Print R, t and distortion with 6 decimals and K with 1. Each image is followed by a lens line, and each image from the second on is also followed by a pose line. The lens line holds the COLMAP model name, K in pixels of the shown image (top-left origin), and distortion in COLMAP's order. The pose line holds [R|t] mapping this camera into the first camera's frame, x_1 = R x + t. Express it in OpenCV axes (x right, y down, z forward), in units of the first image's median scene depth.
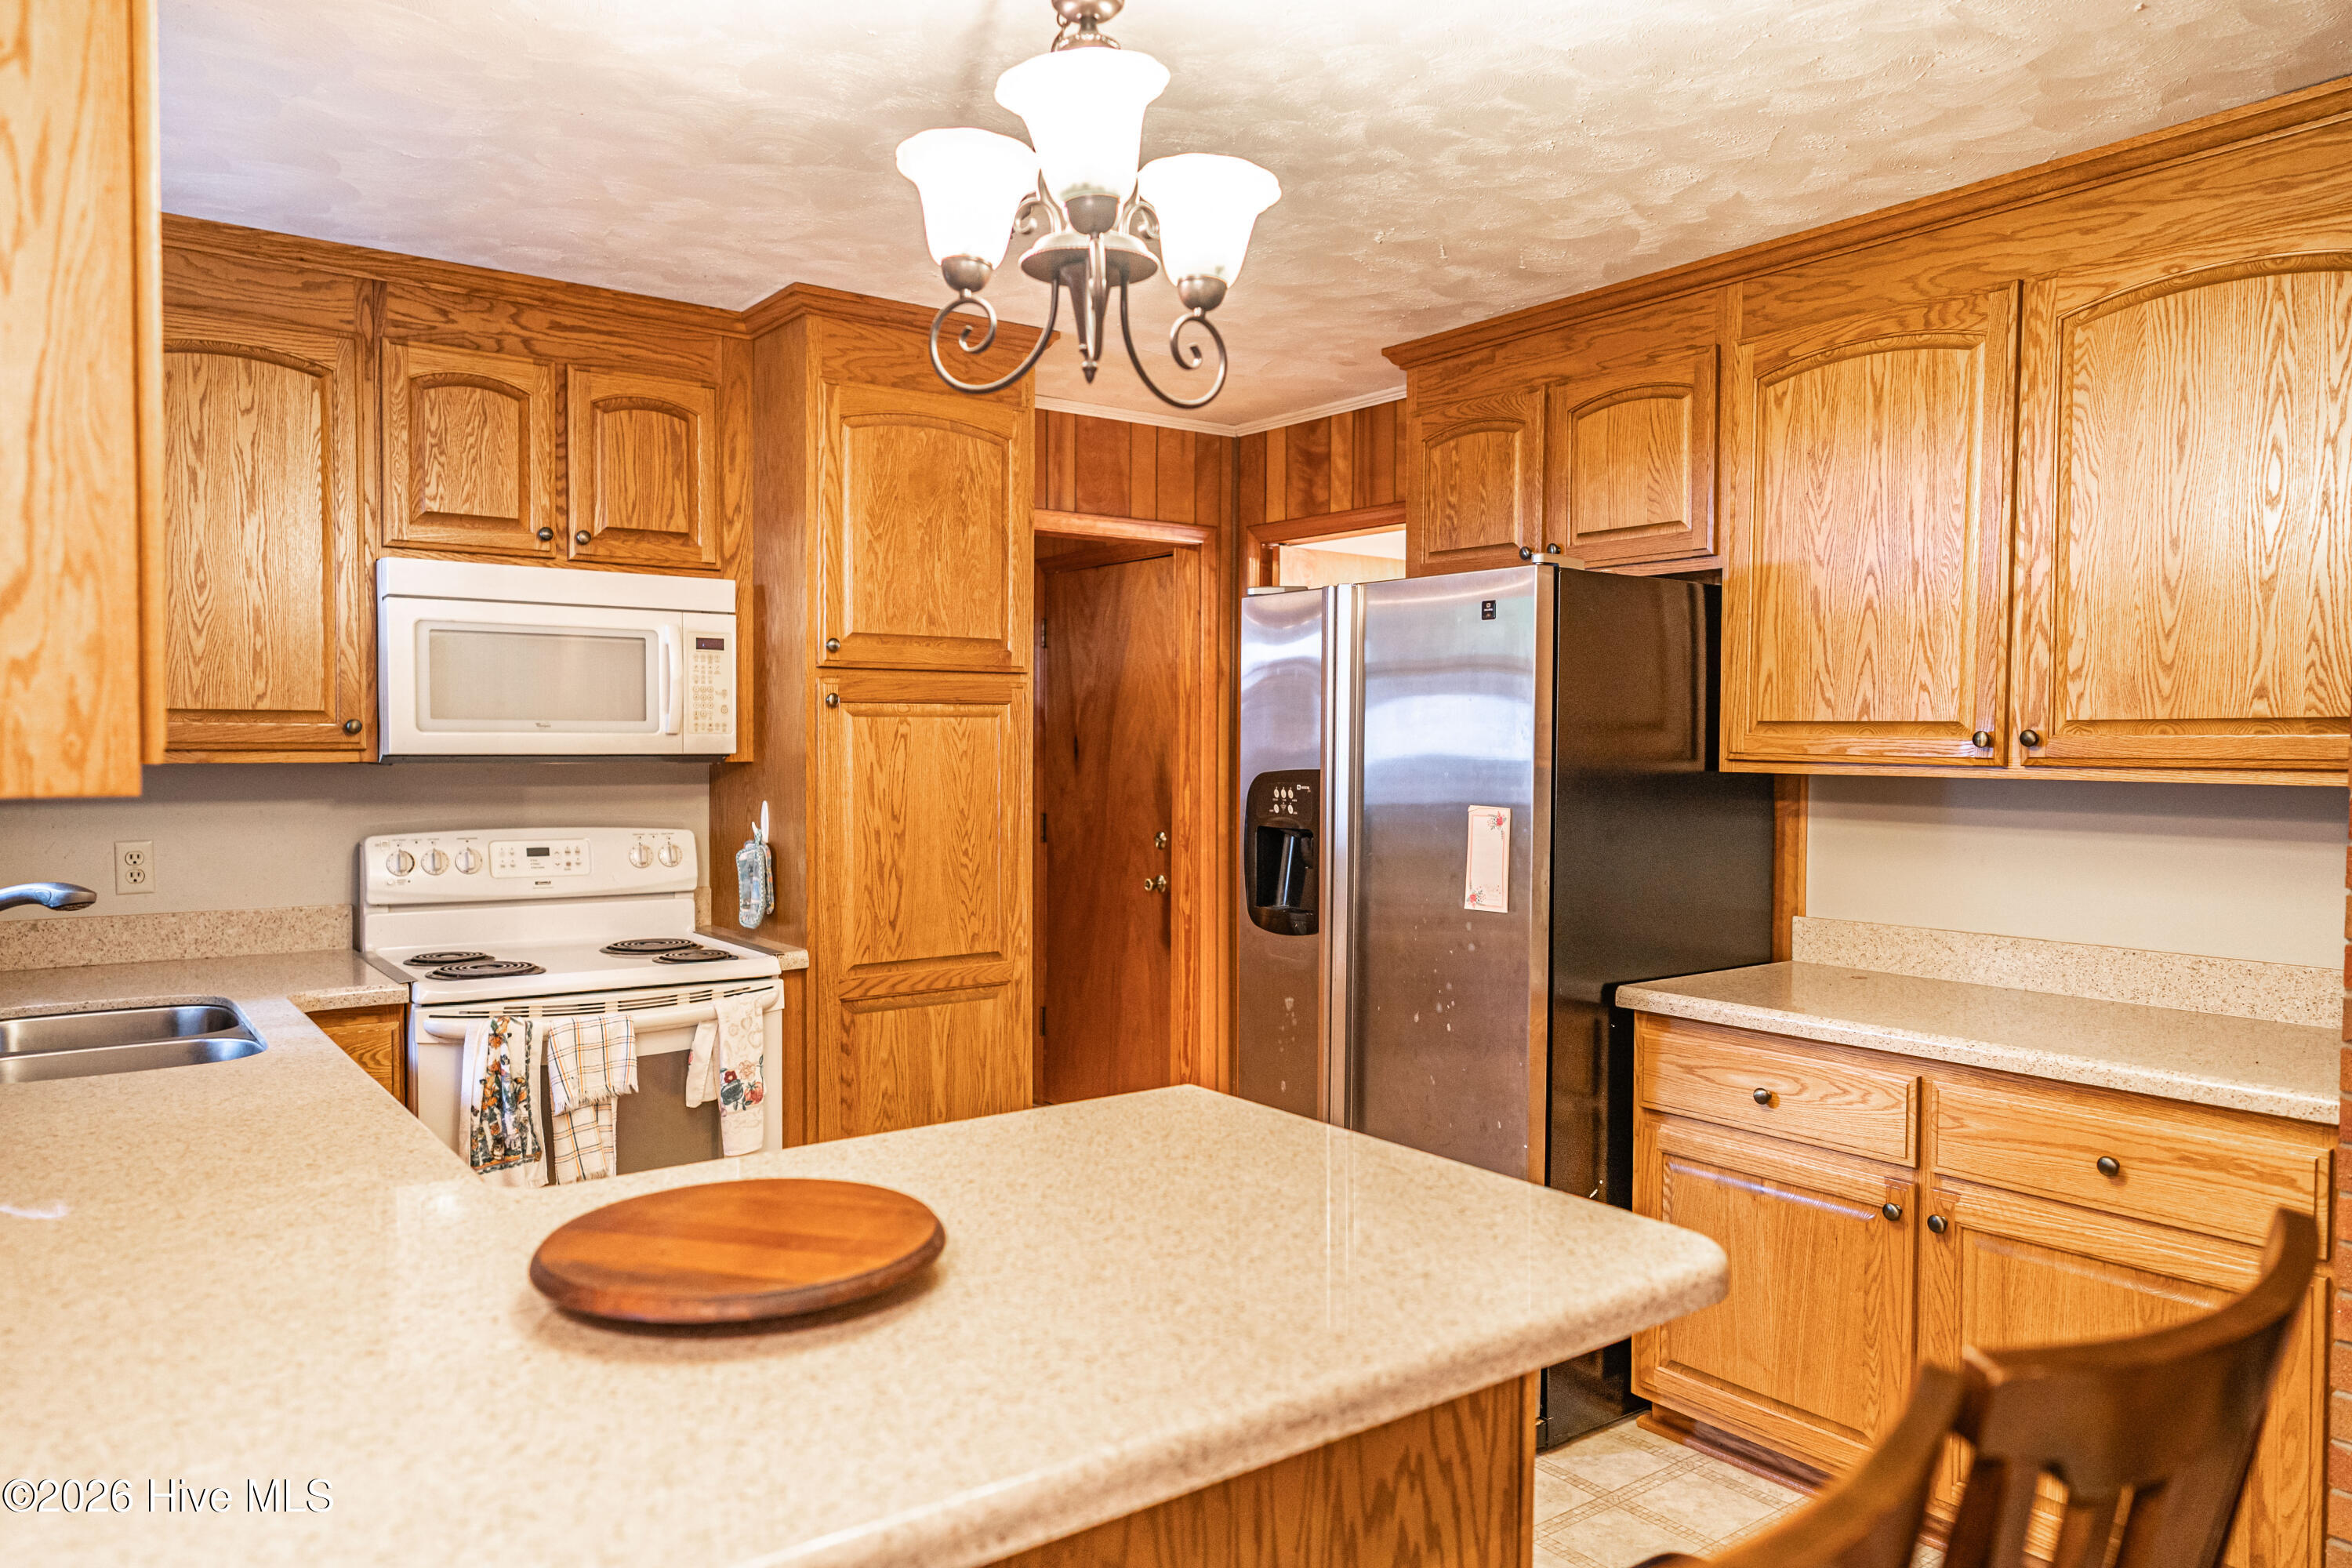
lens RADIAL K [[1574.4, 0, 1167.8], [0, 1574.4, 792.2], [0, 0, 1]] dist [-0.004407, 0.003895]
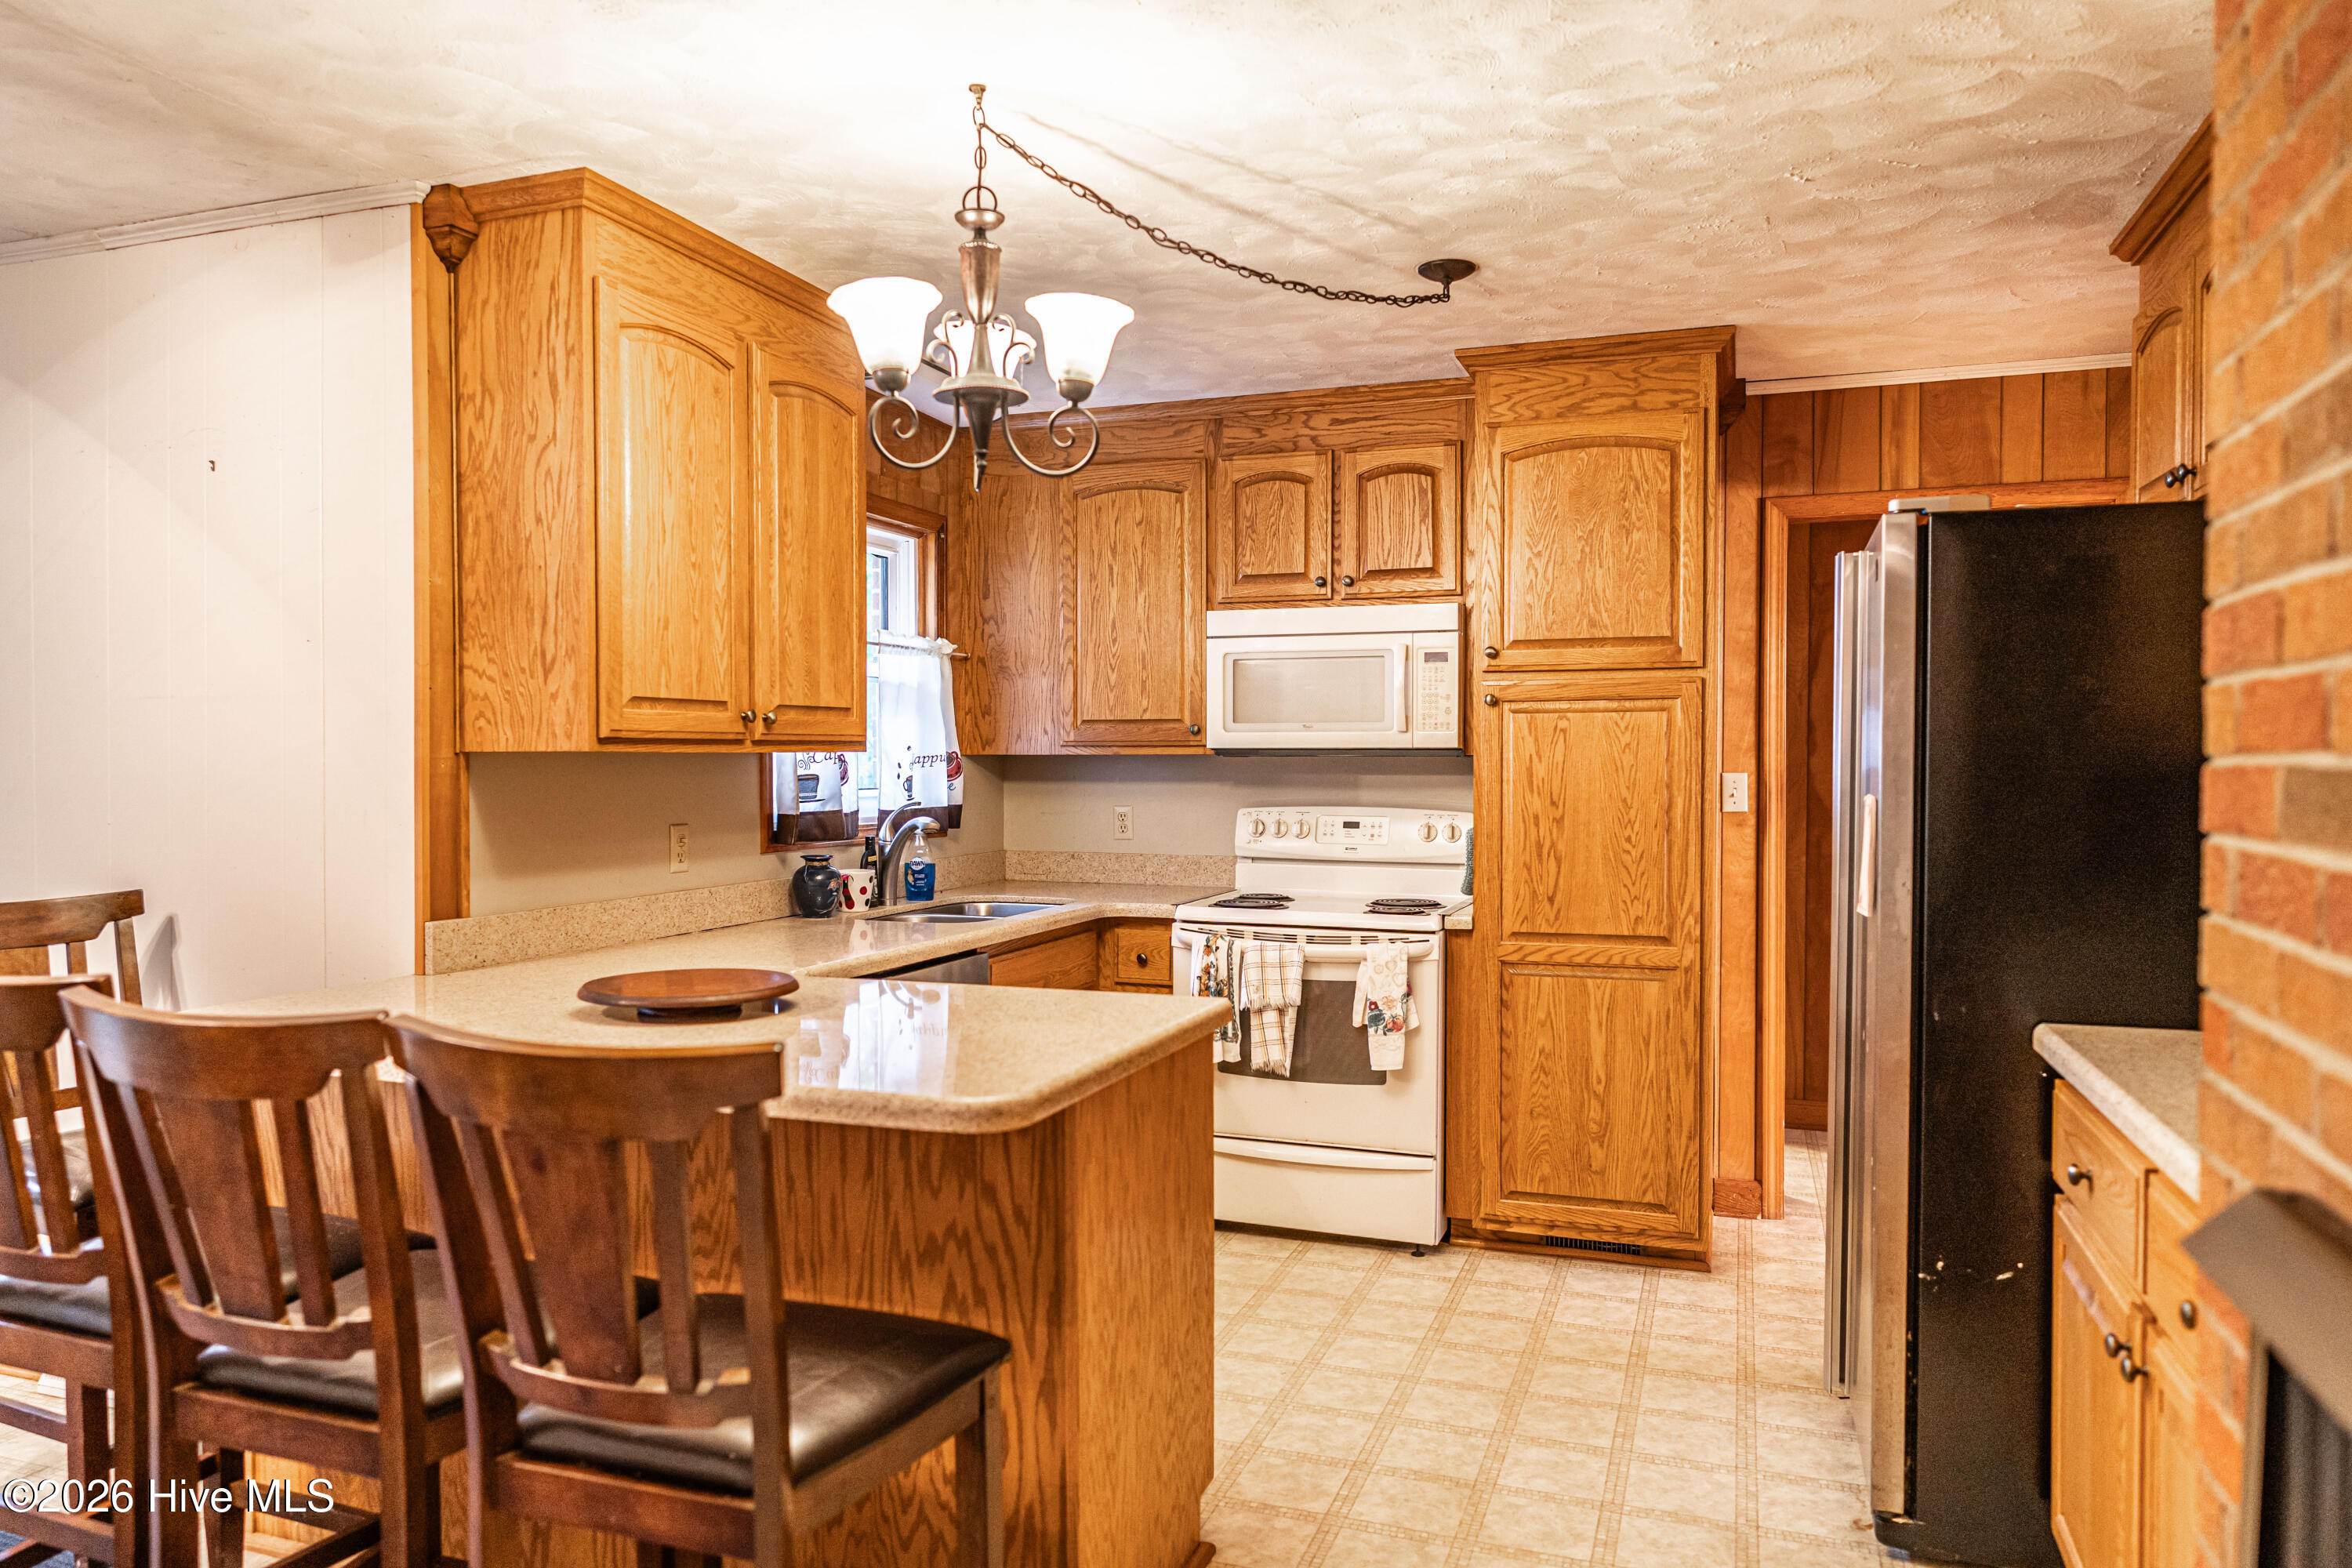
lens RADIAL K [[1561.3, 0, 1164.0], [0, 1561.3, 790.9], [0, 0, 1]] dist [-0.004210, 0.001124]
pose [[0.552073, 0.013839, -0.833681, 0.628264], [-0.024429, 0.999701, 0.000418, 0.014002], [0.833438, 0.020135, 0.552247, 0.171443]]
